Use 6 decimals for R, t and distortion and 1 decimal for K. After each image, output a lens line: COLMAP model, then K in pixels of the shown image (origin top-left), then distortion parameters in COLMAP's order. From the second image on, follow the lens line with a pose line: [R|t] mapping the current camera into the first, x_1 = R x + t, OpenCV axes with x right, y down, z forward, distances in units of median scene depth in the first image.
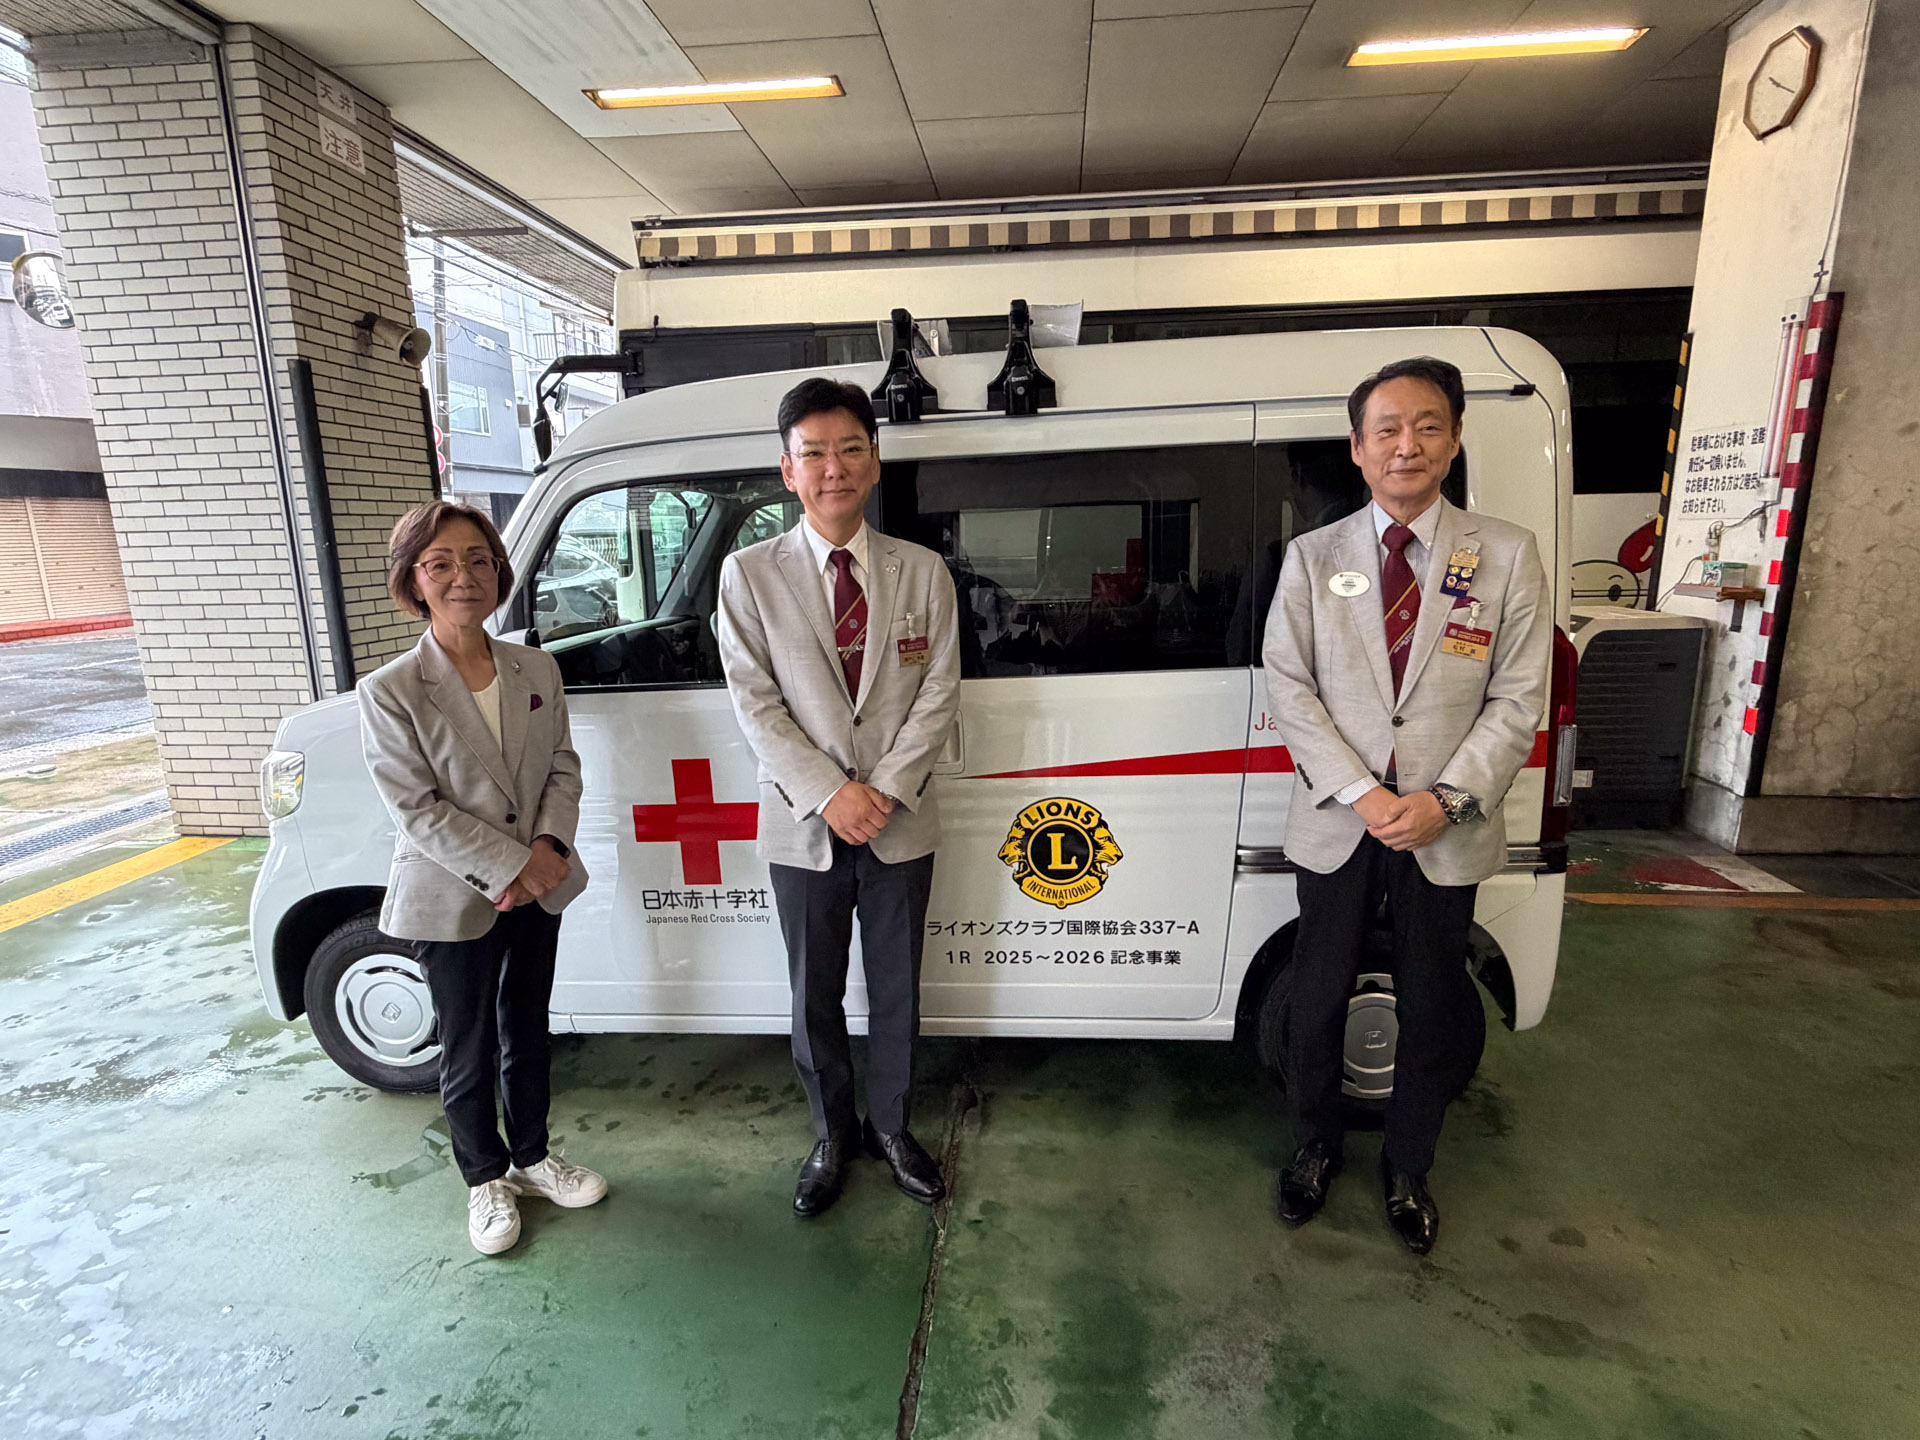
lens RADIAL K [[942.2, 0, 960.0], [0, 942.2, 720.0], [0, 0, 1]] dist [0.001809, -0.000402]
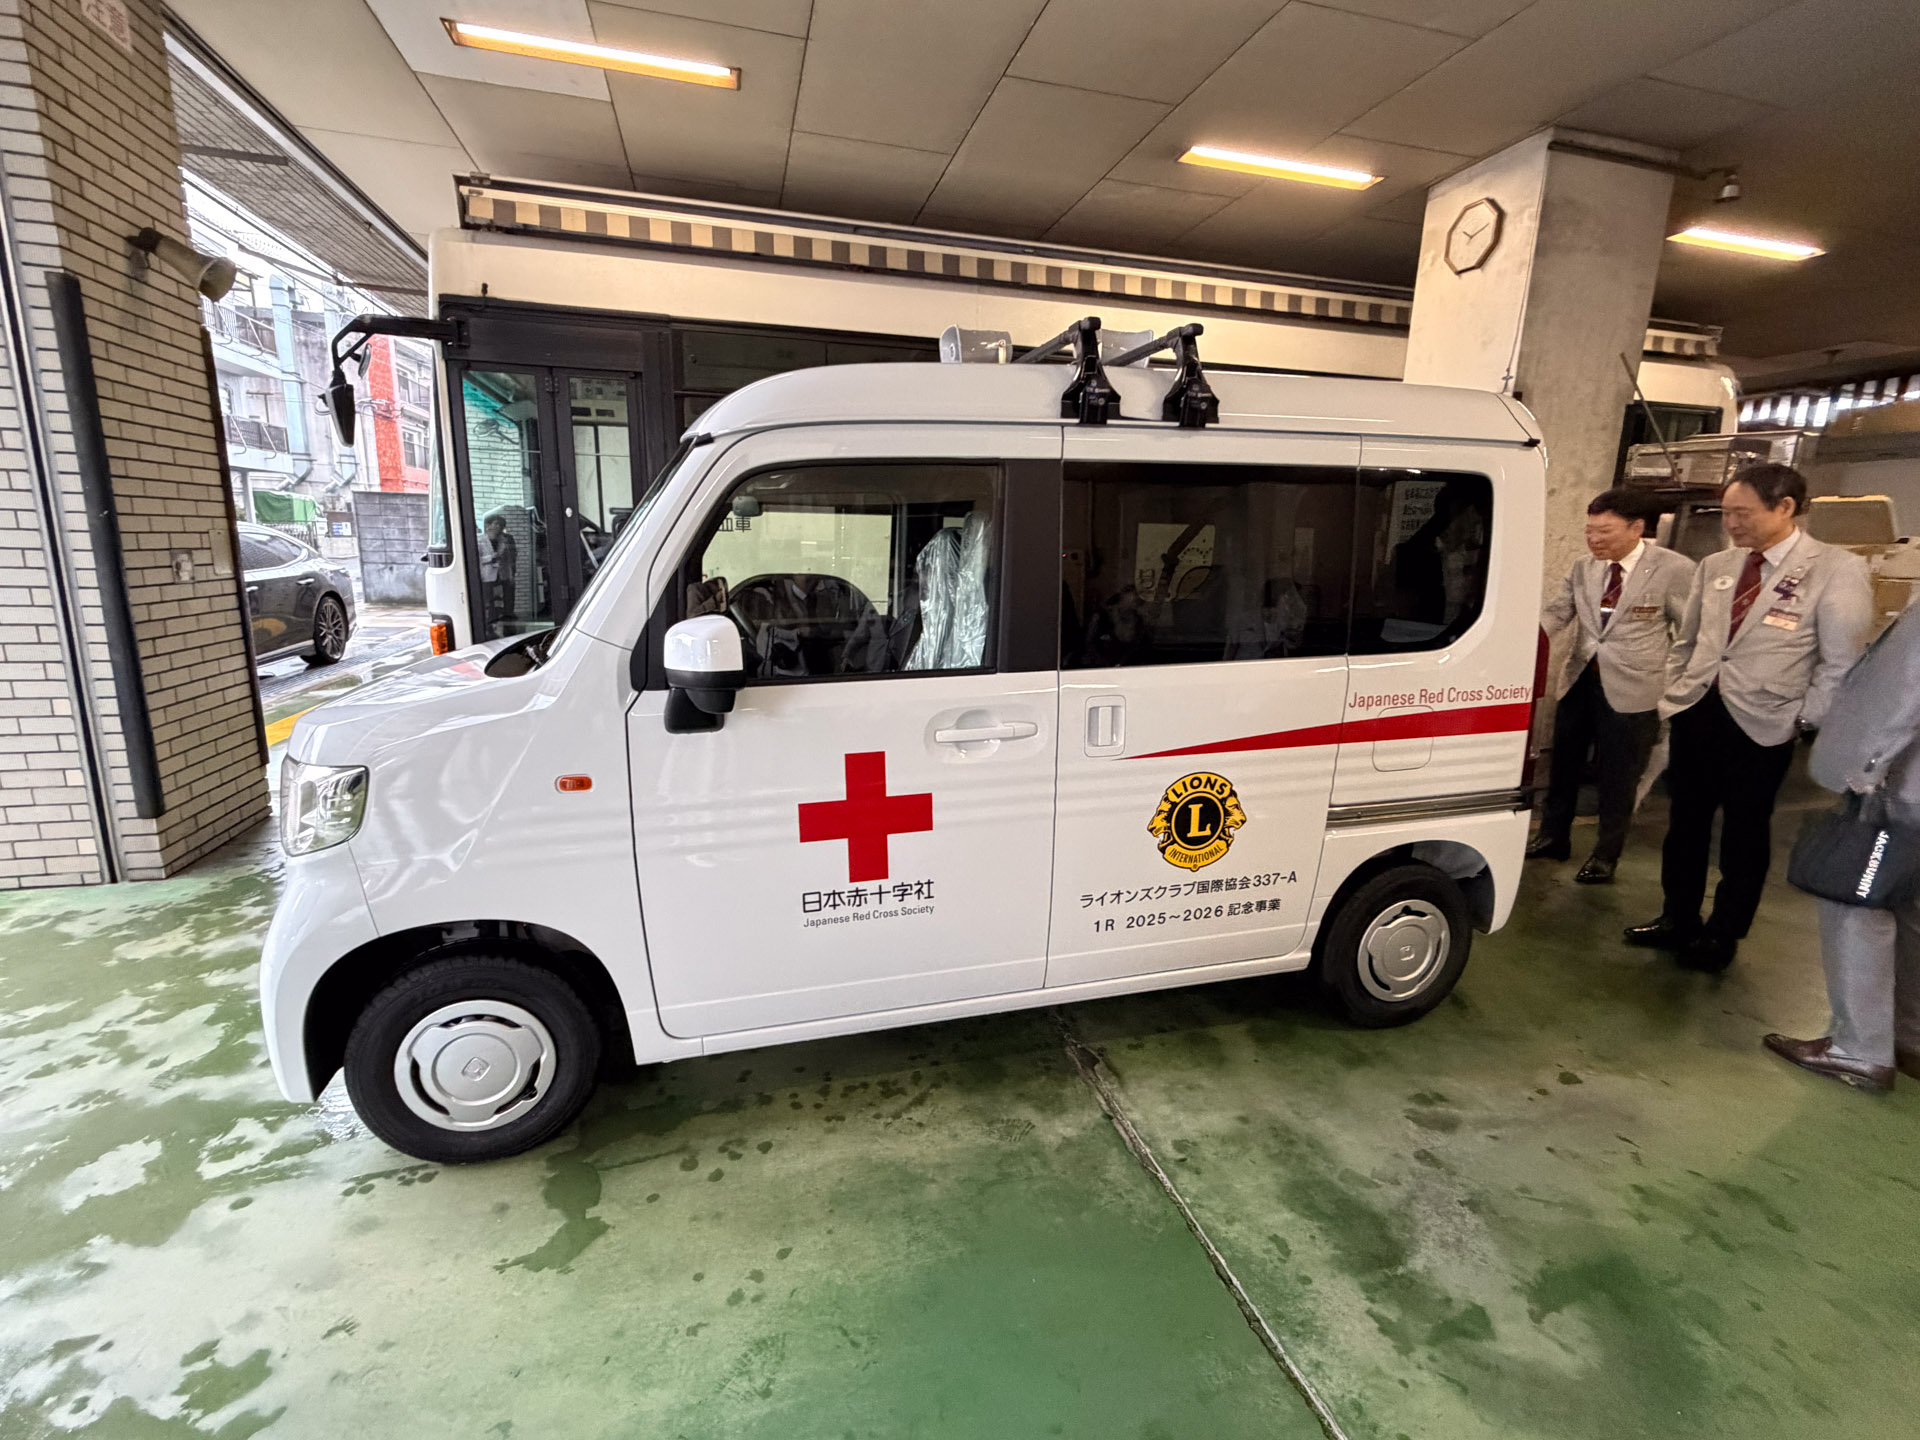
lens RADIAL K [[865.8, 0, 960.0], [0, 865.8, 720.0], [0, 0, 1]] dist [0.001709, -0.000310]
pose [[0.935903, -0.029233, 0.351043, -0.314373], [0.028255, 0.999569, 0.007909, 0.002268], [-0.351123, 0.002516, 0.936326, 0.080721]]
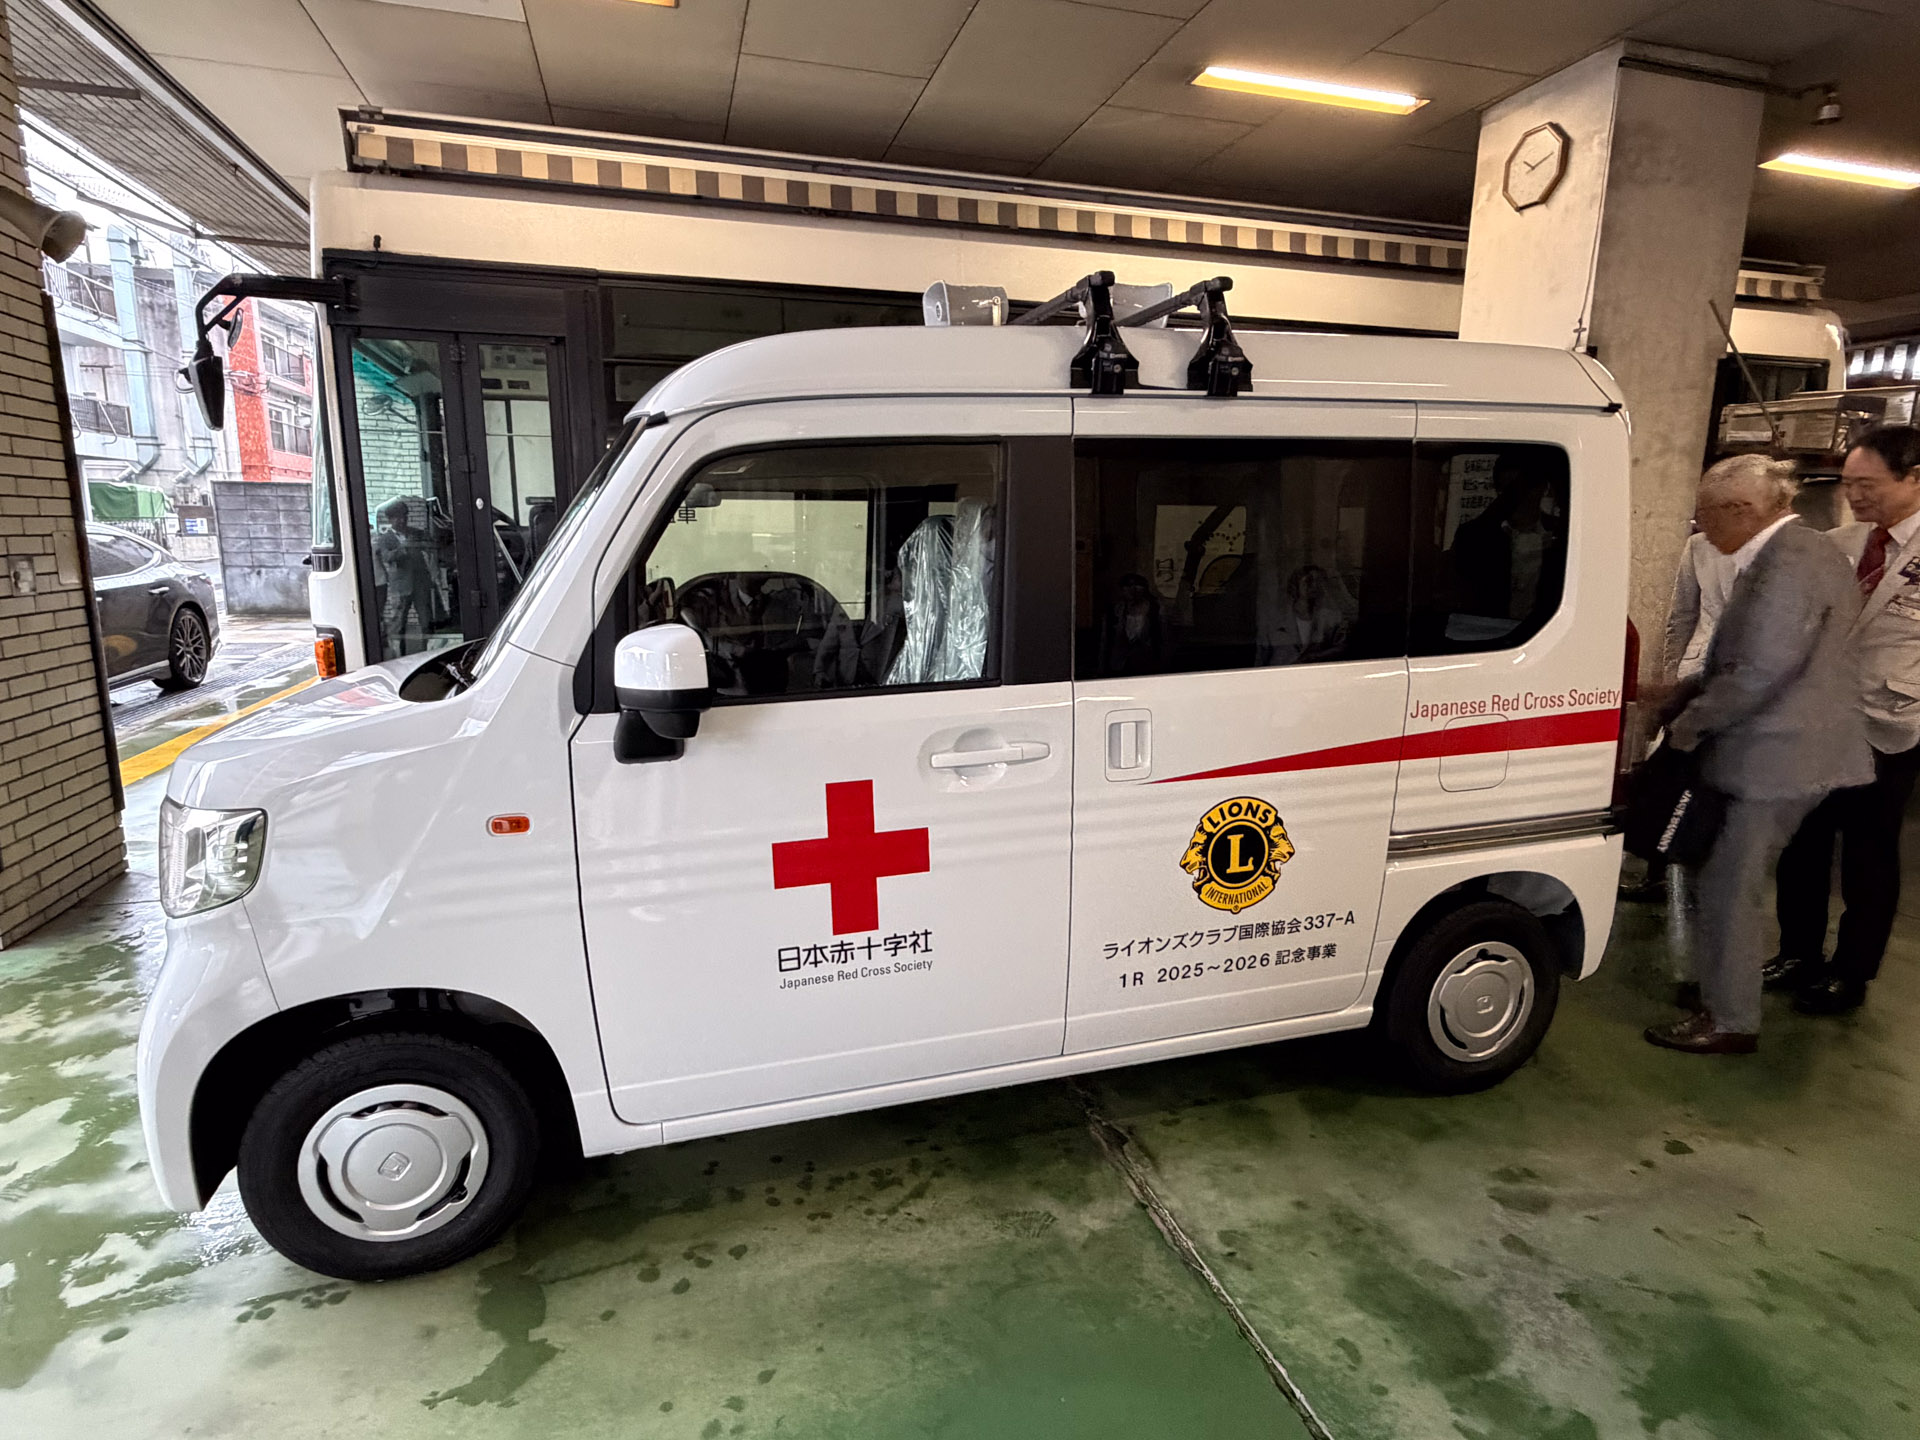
lens RADIAL K [[1033.3, 0, 955.4], [0, 1033.3, 723.7], [0, 0, 1]] dist [0.001134, 0.000205]
pose [[0.930327, -0.041114, 0.364420, -0.327535], [0.047342, 0.998845, -0.008167, 0.001495], [-0.363664, 0.024851, 0.931199, 0.074089]]
